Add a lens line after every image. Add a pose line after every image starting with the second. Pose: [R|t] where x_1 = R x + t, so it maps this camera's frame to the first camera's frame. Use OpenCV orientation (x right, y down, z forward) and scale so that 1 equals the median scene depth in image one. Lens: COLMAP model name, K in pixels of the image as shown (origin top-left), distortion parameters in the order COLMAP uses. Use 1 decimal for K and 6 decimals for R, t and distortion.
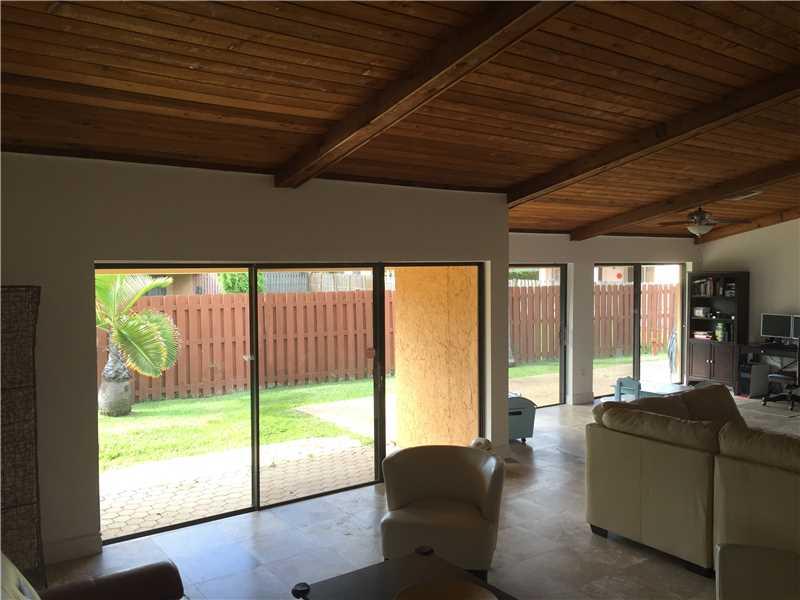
lens RADIAL K [[691.7, 0, 391.6], [0, 691.7, 299.7], [0, 0, 1]] dist [0.100960, -0.135917]
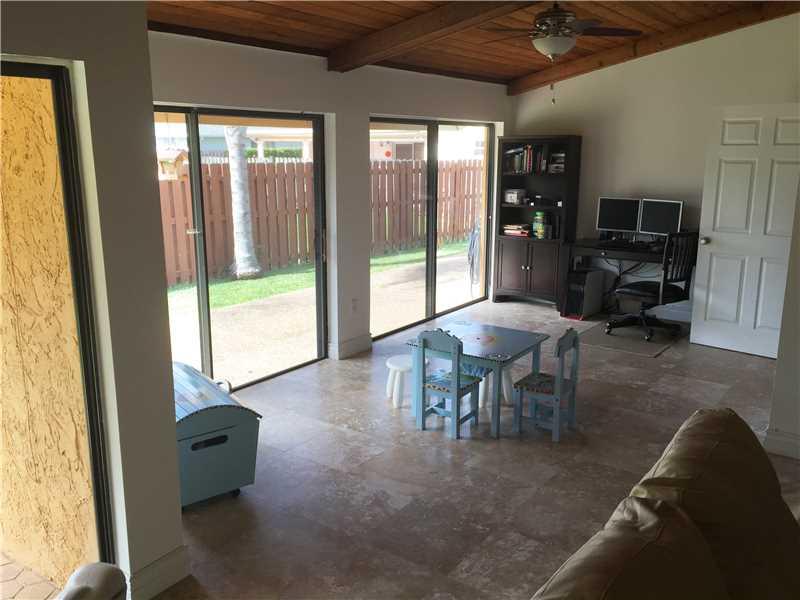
lens RADIAL K [[691.7, 0, 391.6], [0, 691.7, 299.7], [0, 0, 1]] dist [0.100960, -0.135917]
pose [[0.946829, -0.064742, 0.315155, 0.107084], [0.010729, 0.985354, 0.170185, -0.000141], [-0.321557, -0.157755, 0.933657, 0.396638]]
